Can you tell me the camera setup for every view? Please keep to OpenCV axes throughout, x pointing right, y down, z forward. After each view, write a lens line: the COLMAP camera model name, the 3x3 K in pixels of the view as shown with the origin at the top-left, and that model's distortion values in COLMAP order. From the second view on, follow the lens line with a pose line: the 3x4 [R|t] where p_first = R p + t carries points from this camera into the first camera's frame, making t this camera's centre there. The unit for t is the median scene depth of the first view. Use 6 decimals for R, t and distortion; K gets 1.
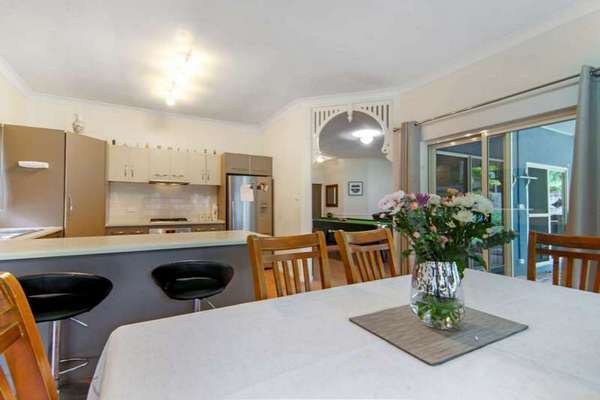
lens RADIAL K [[289.9, 0, 299.2], [0, 289.9, 203.3], [0, 0, 1]] dist [0.040413, -0.000058]
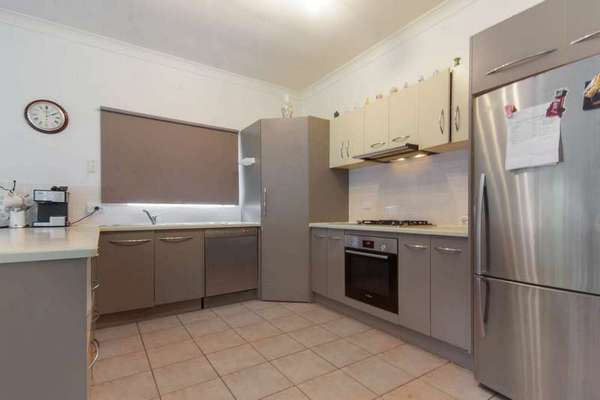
lens RADIAL K [[289.9, 0, 299.2], [0, 289.9, 203.3], [0, 0, 1]] dist [0.040413, -0.000058]
pose [[0.084919, -0.025892, -0.996051, 0.079142], [0.025294, 0.999396, -0.023823, 0.028155], [0.996067, -0.023172, 0.085523, 0.766602]]
